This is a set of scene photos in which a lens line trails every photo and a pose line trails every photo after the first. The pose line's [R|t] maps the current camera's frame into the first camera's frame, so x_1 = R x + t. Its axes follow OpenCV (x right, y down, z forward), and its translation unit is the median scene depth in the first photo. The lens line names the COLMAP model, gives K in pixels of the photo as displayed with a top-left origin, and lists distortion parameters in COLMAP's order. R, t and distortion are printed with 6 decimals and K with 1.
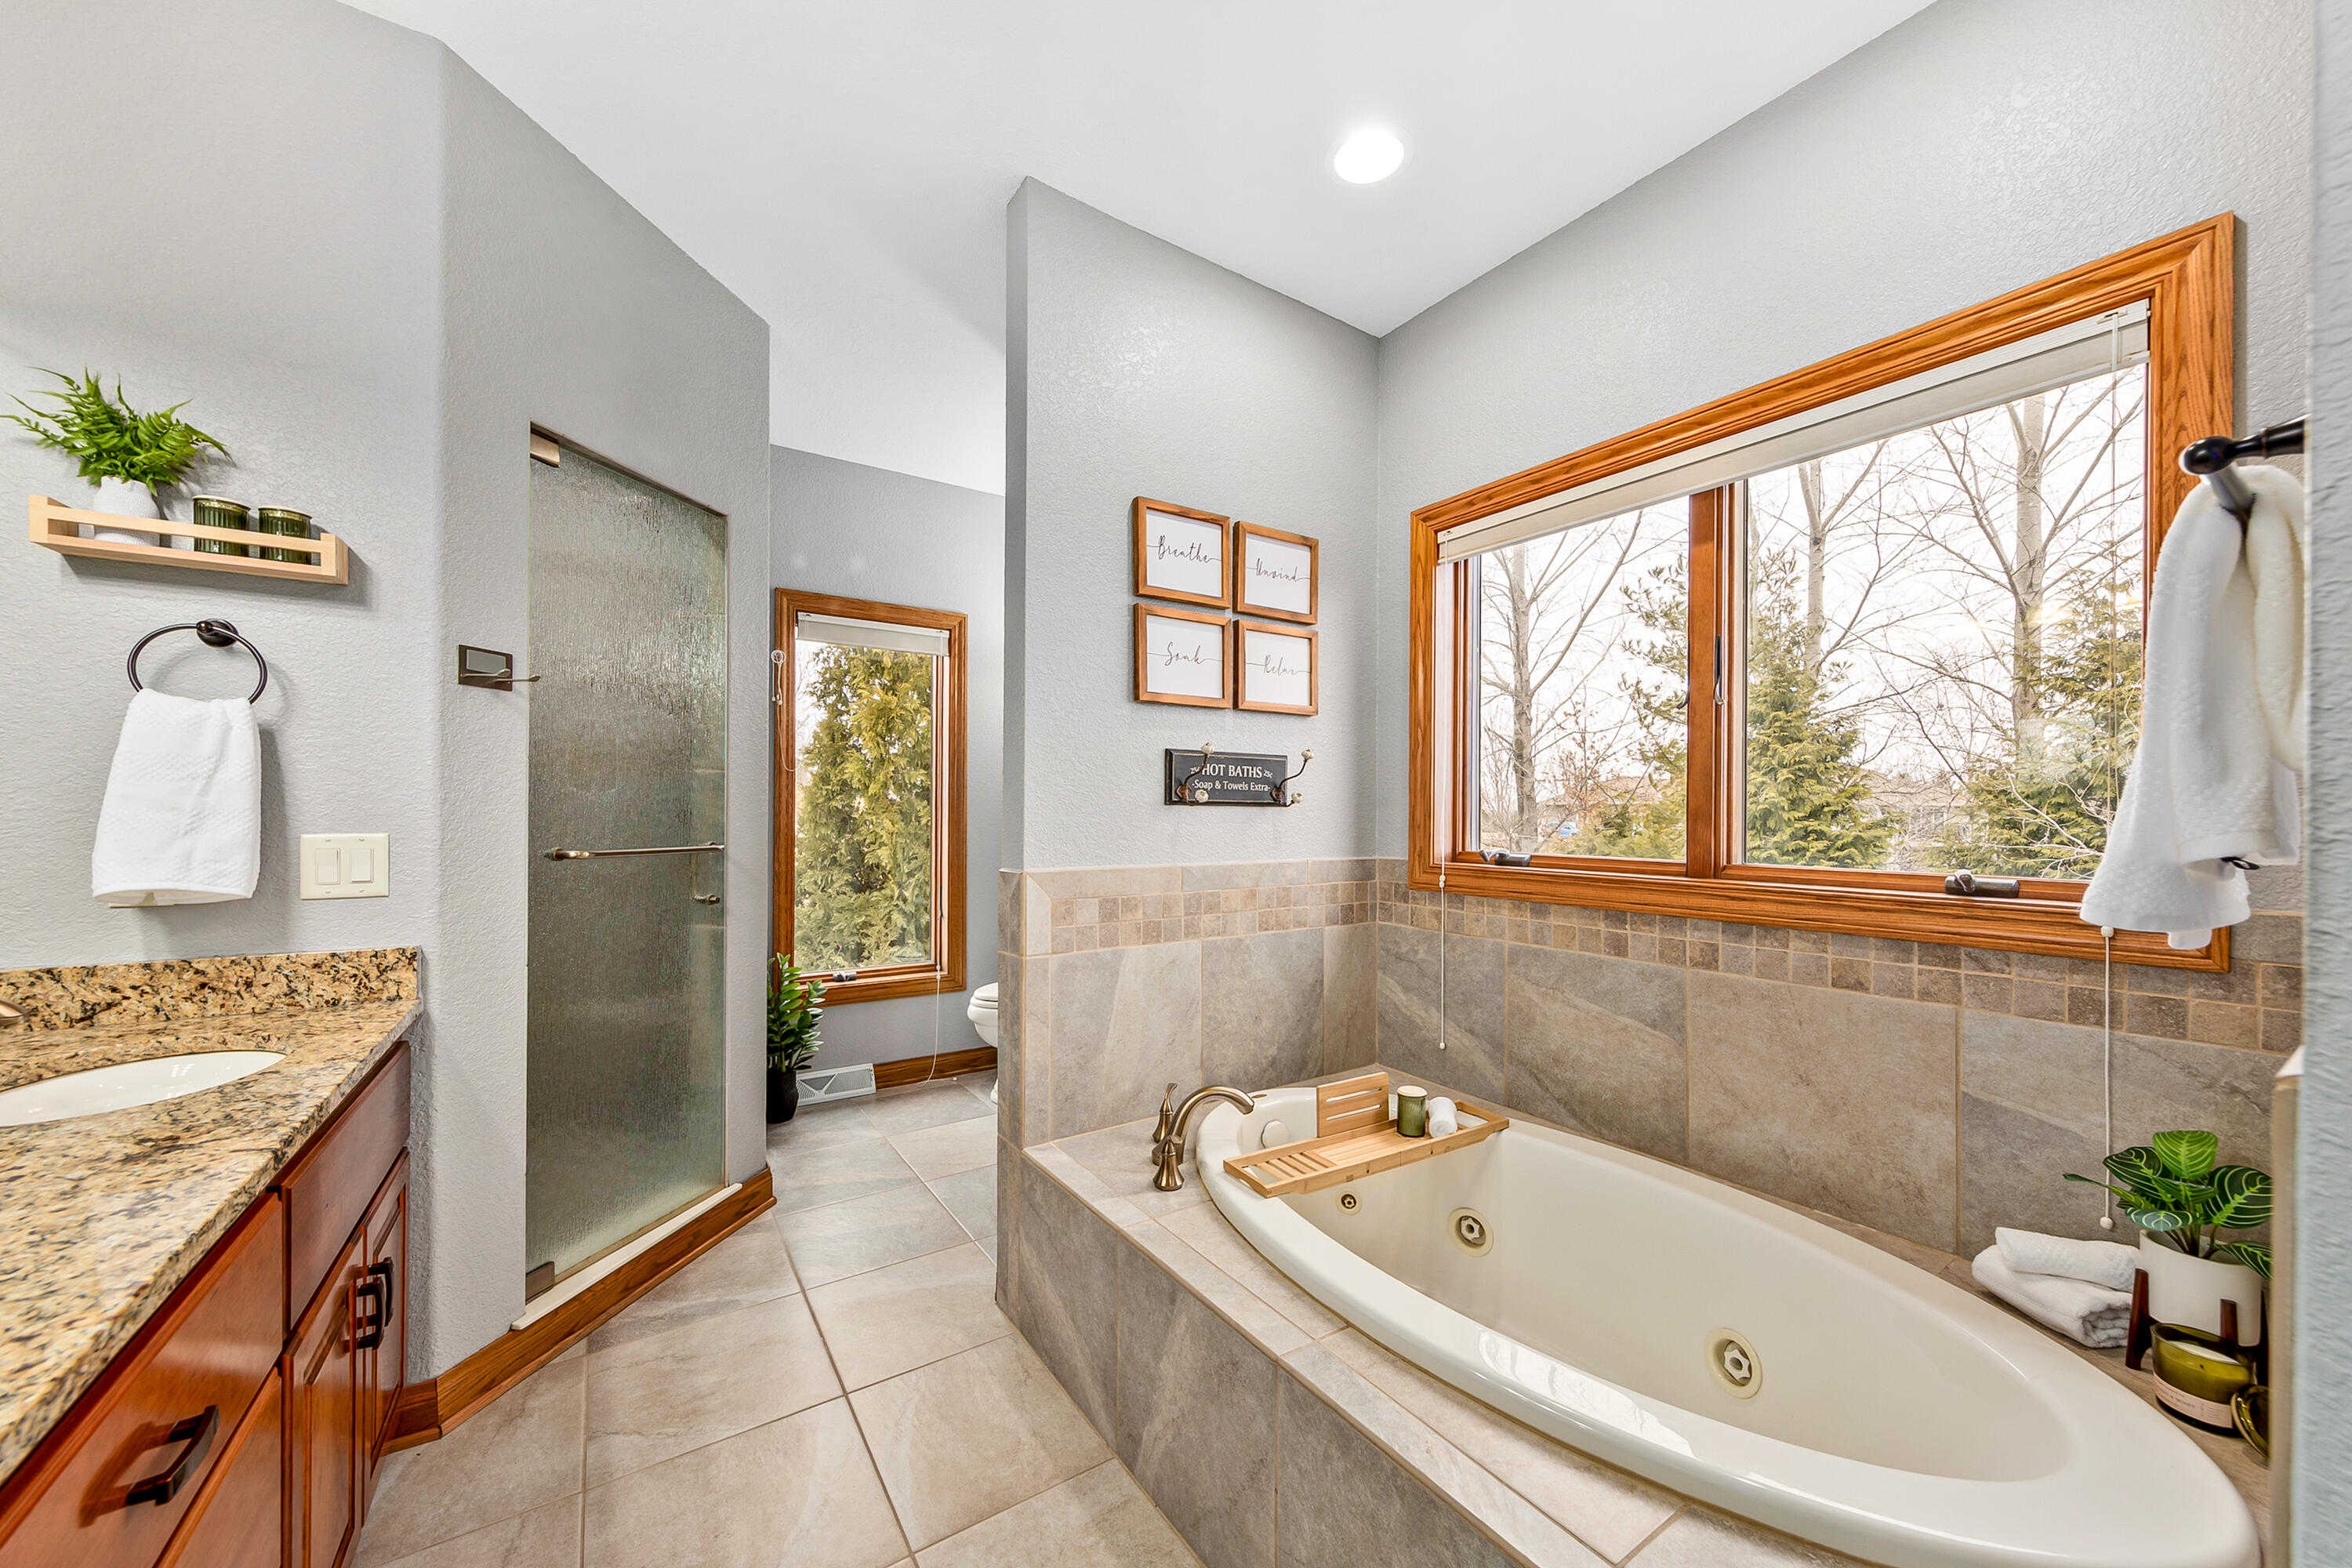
lens RADIAL K [[903.2, 0, 1202.2], [0, 903.2, 819.2], [0, 0, 1]] dist [0.001210, -0.000452]
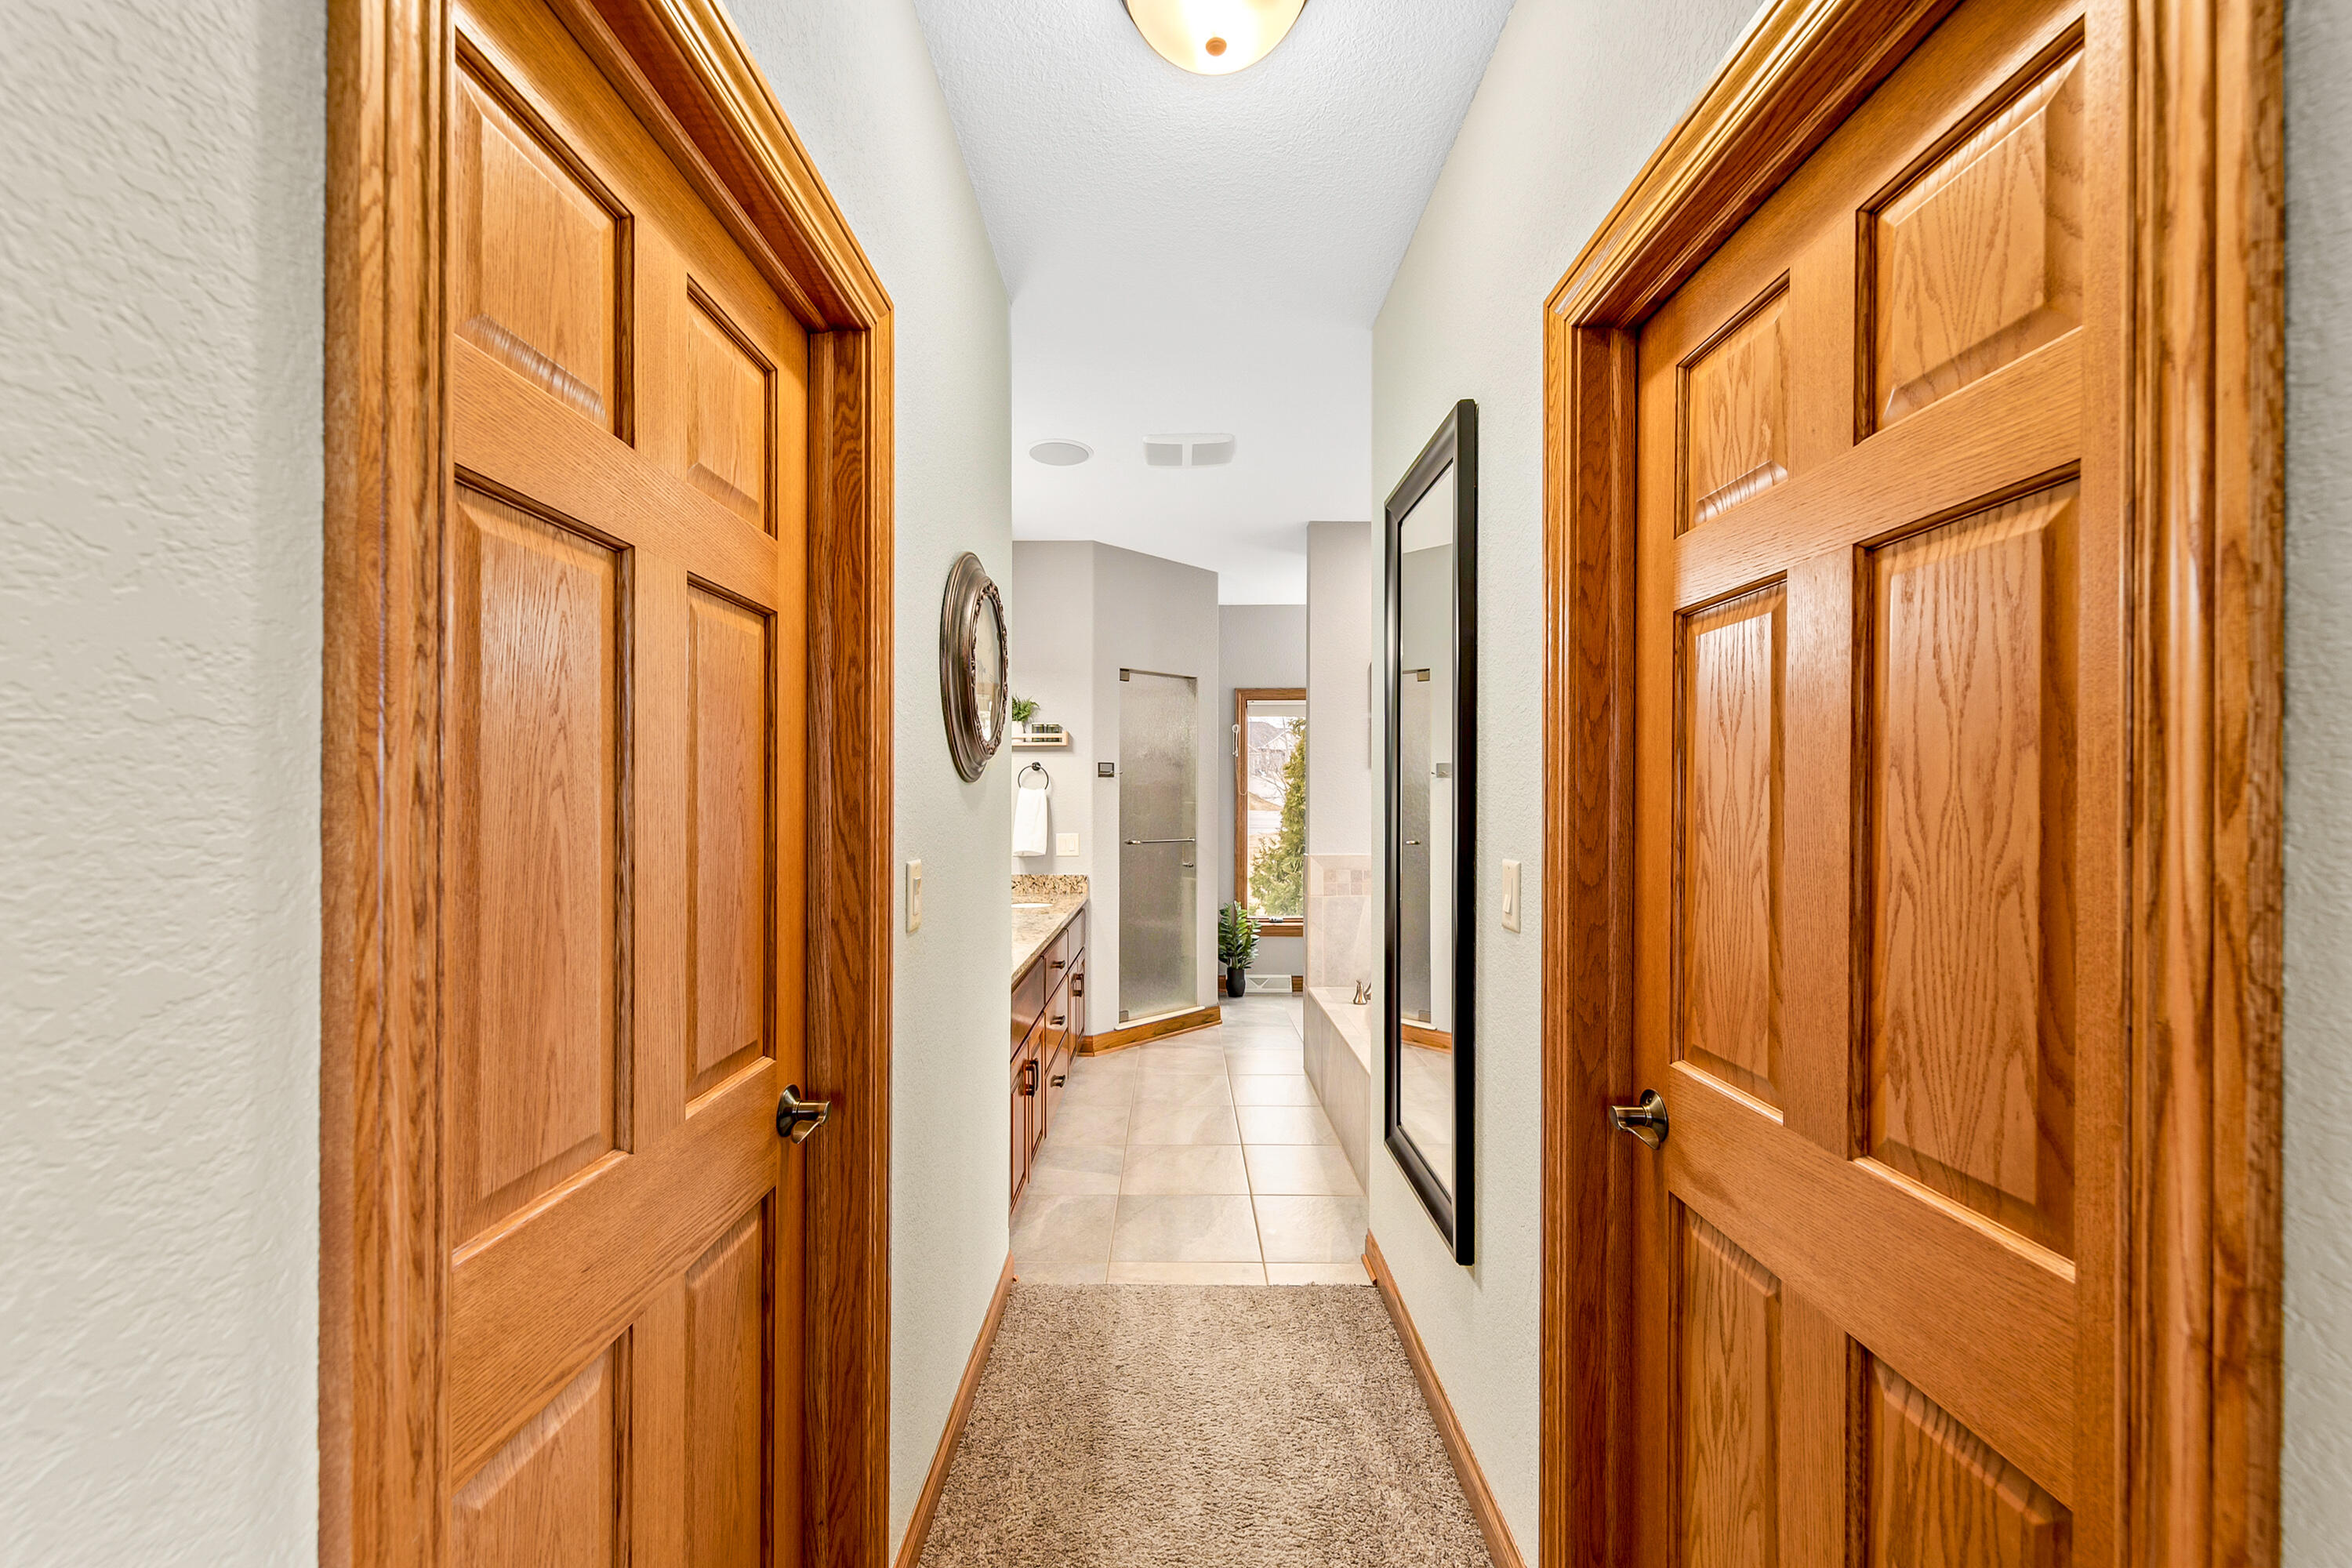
lens RADIAL K [[913.9, 0, 1179.1], [0, 913.9, 797.2], [0, 0, 1]] dist [0.001864, 0.000096]
pose [[0.839225, -0.005466, -0.543756, 0.732402], [-0.002020, 0.999911, -0.013169, -0.049917], [0.543780, 0.012150, 0.839140, -0.983973]]
